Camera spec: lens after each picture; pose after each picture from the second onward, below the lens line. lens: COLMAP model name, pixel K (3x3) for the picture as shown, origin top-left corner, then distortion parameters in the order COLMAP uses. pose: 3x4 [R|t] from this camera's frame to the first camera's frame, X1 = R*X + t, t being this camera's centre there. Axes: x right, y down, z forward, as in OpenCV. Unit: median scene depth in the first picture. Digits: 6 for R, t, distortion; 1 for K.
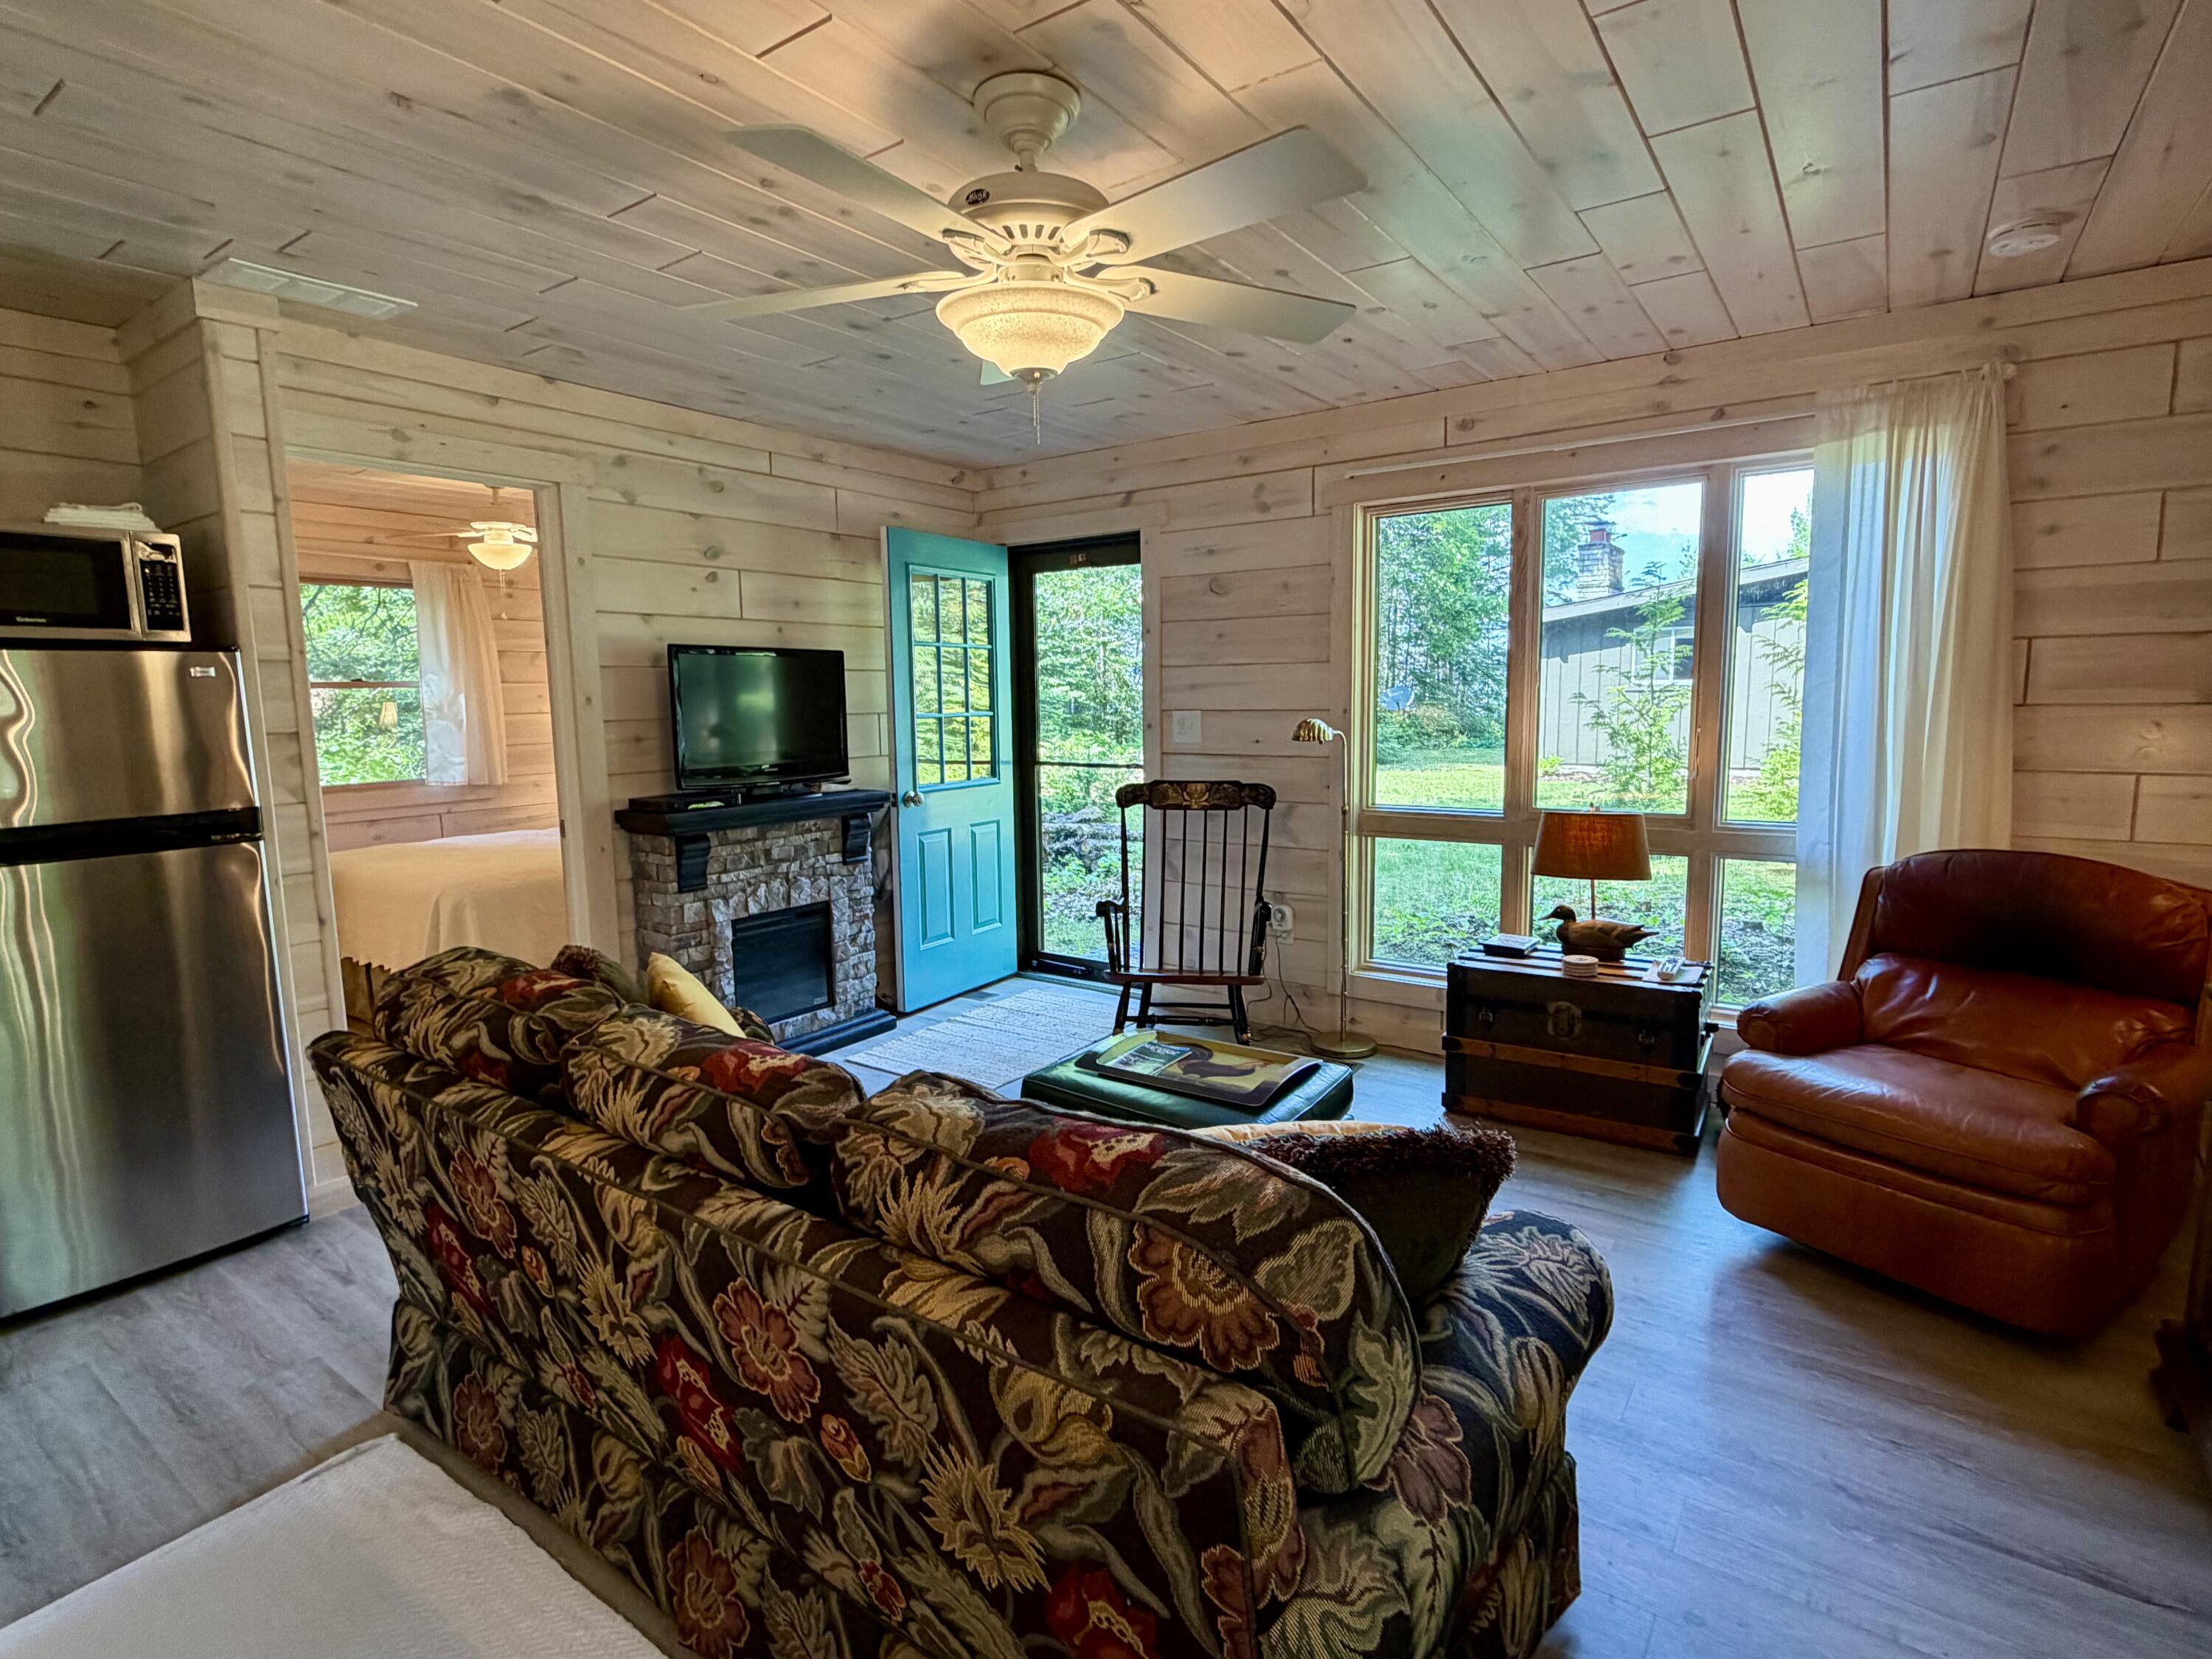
lens RADIAL K [[1103.8, 0, 1104.5], [0, 1103.8, 824.3], [0, 0, 1]] dist [0.001211, -0.002372]
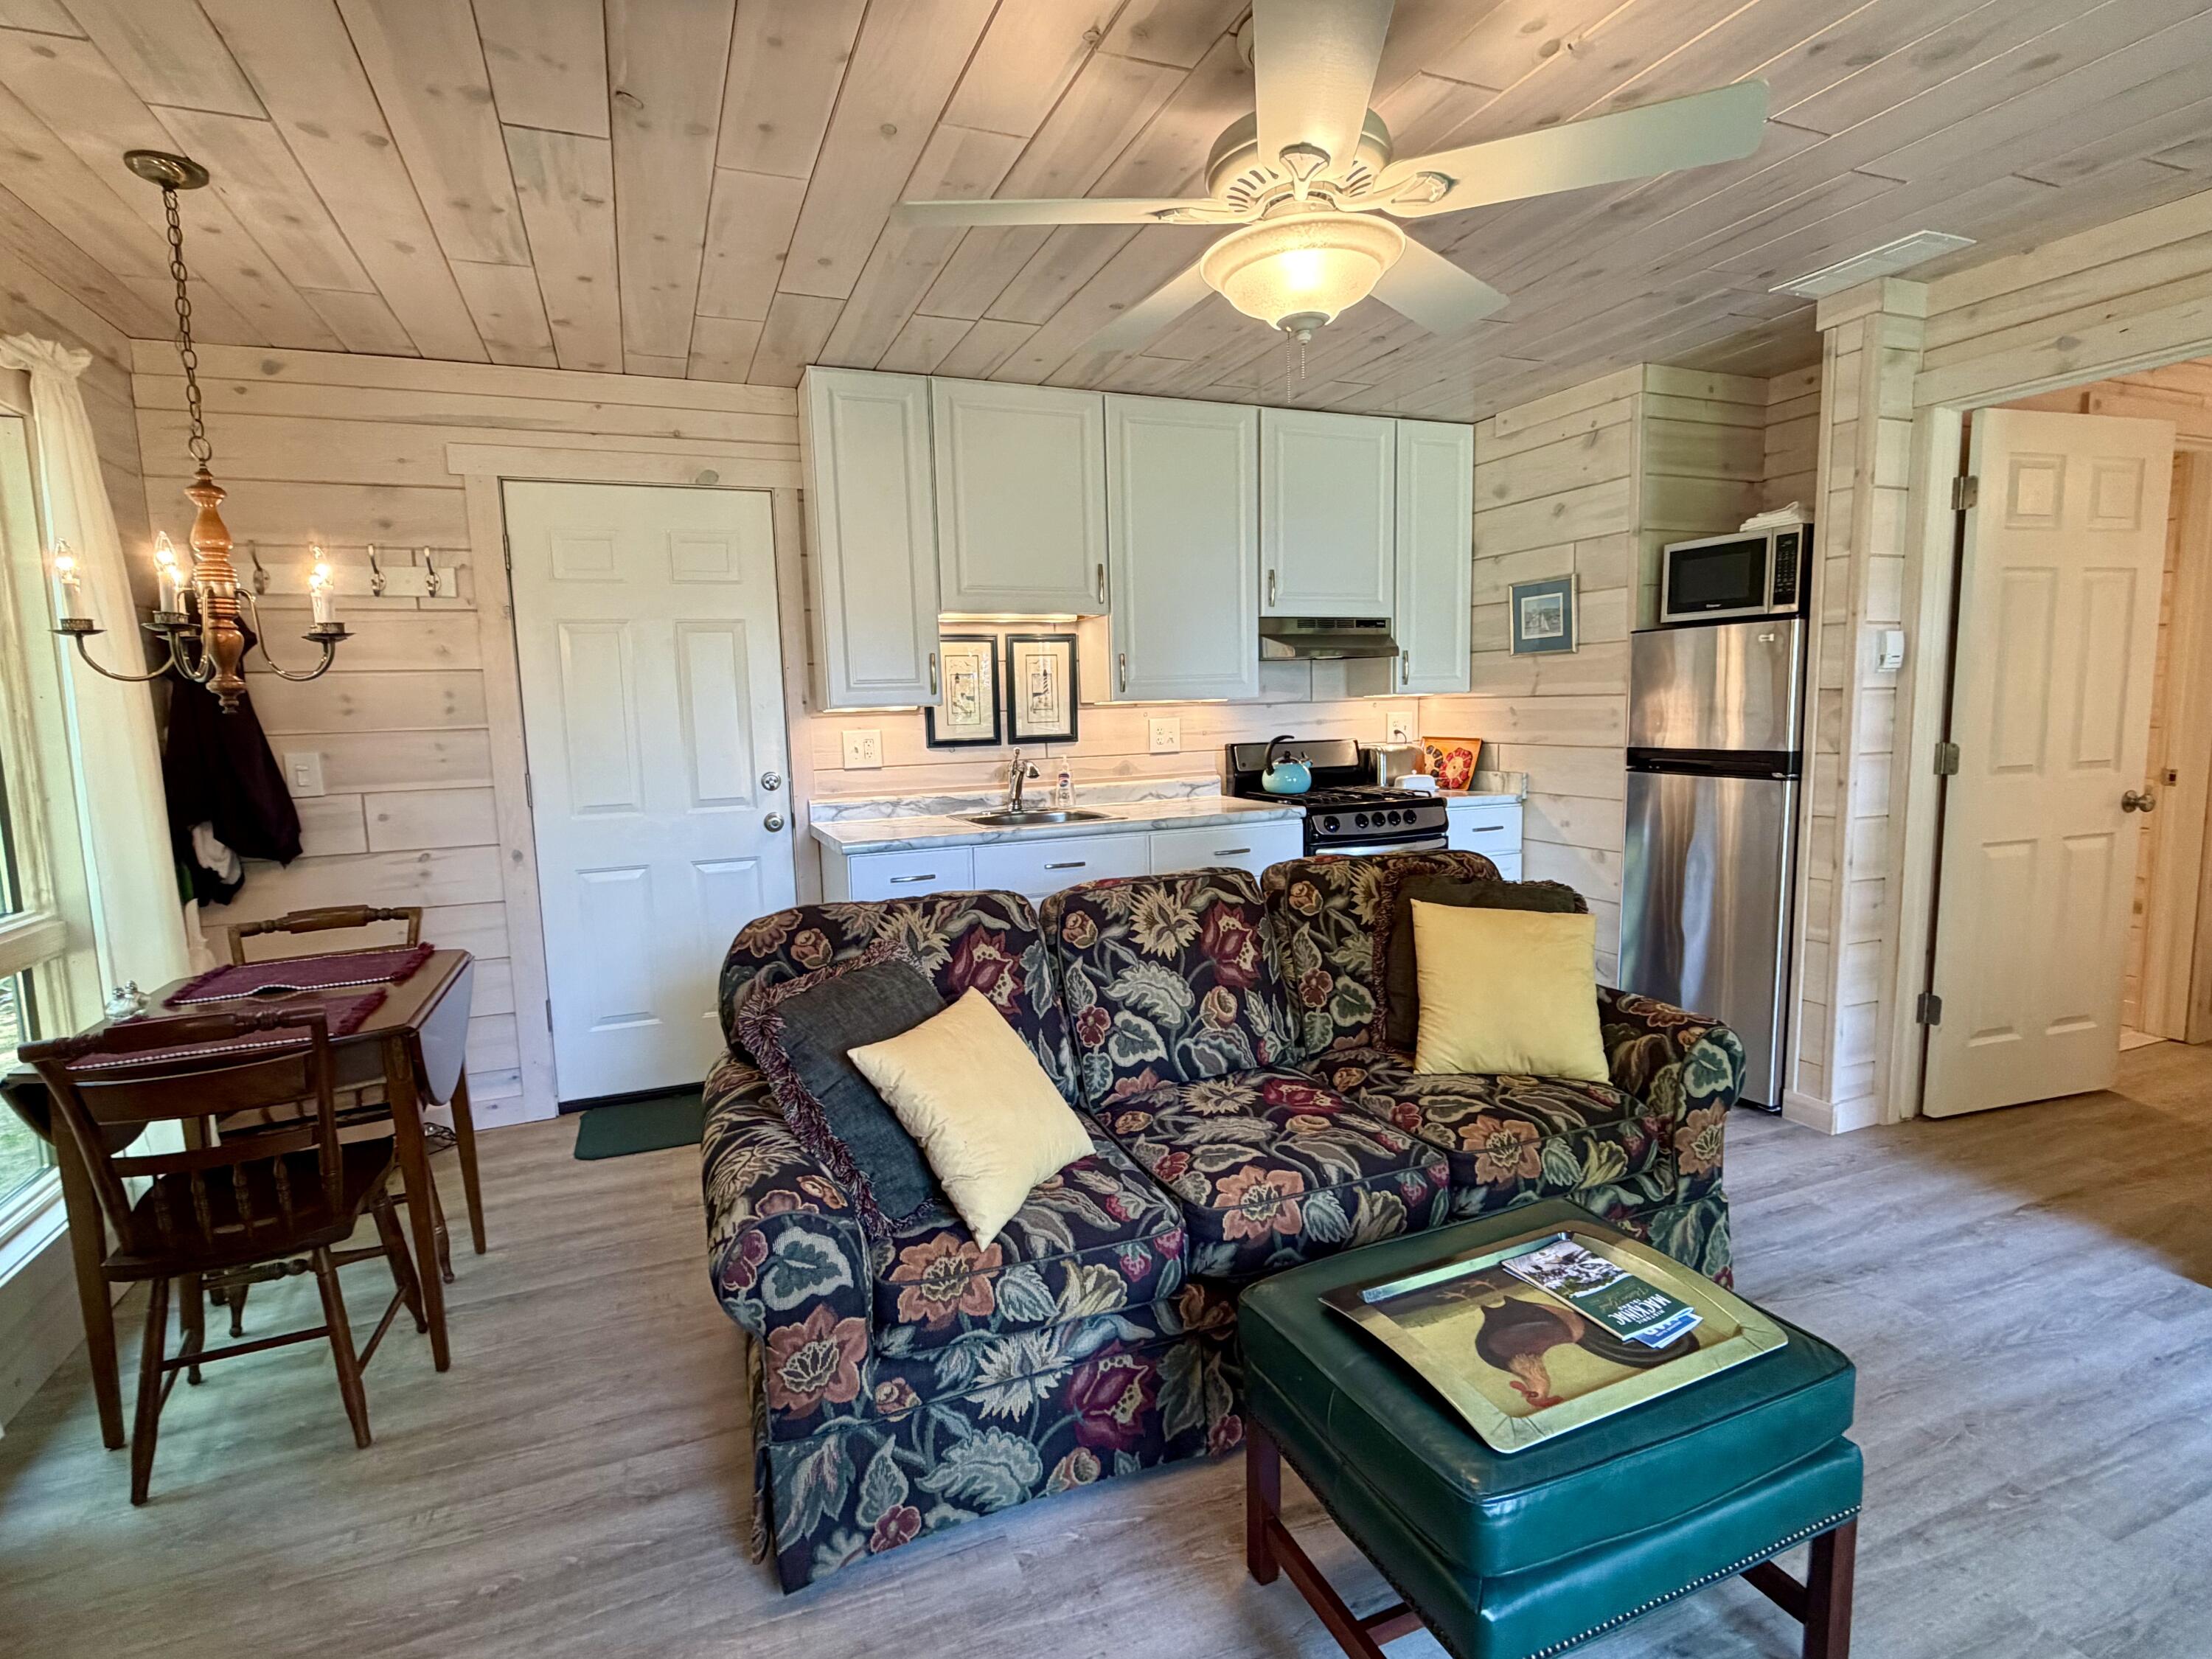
lens RADIAL K [[1103.8, 0, 1107.9], [0, 1103.8, 831.3], [0, 0, 1]] dist [0.001211, -0.002372]
pose [[-0.532572, 0.131612, -0.836090, 0.530162], [-0.064546, 0.978644, 0.195167, -0.100818], [0.843920, 0.157906, -0.512703, 0.875291]]
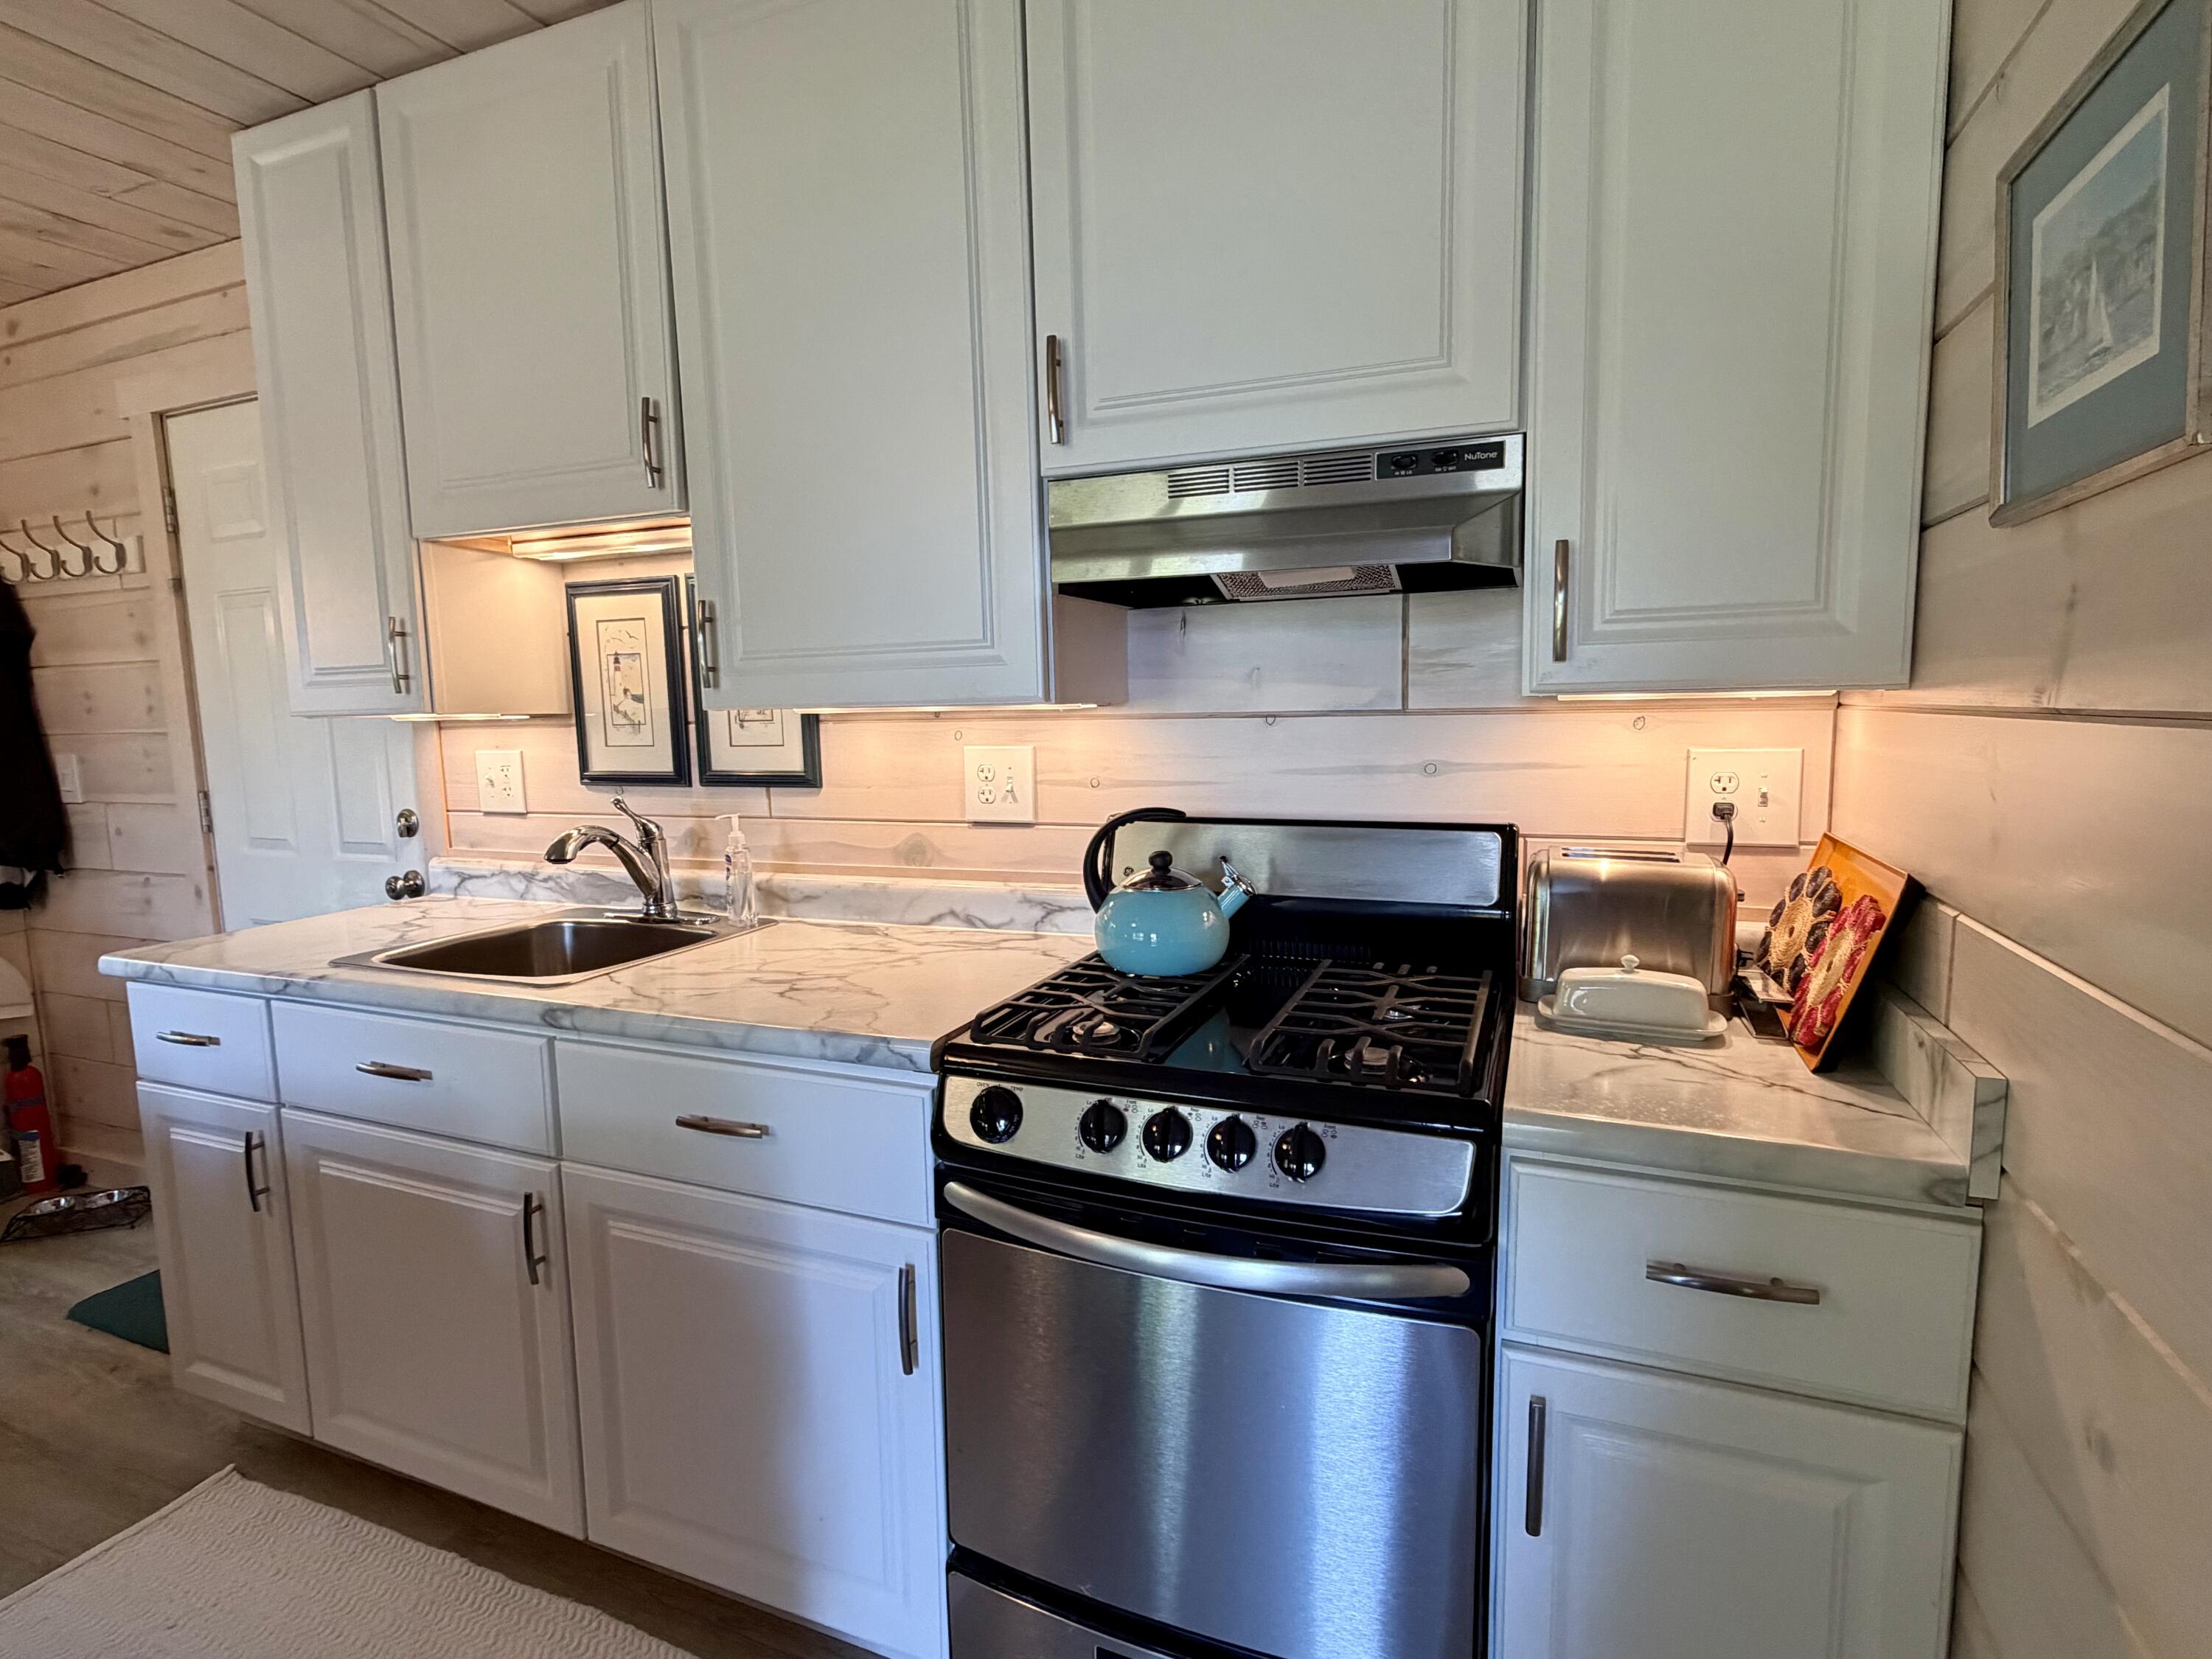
lens RADIAL K [[1103.8, 0, 1101.2], [0, 1103.8, 832.5], [0, 0, 1]] dist [0.001211, -0.002372]
pose [[-0.974164, 0.064041, -0.216574, -0.600337], [0.011381, 0.971655, 0.236129, -0.070296], [0.225557, 0.227564, -0.947280, 0.803407]]
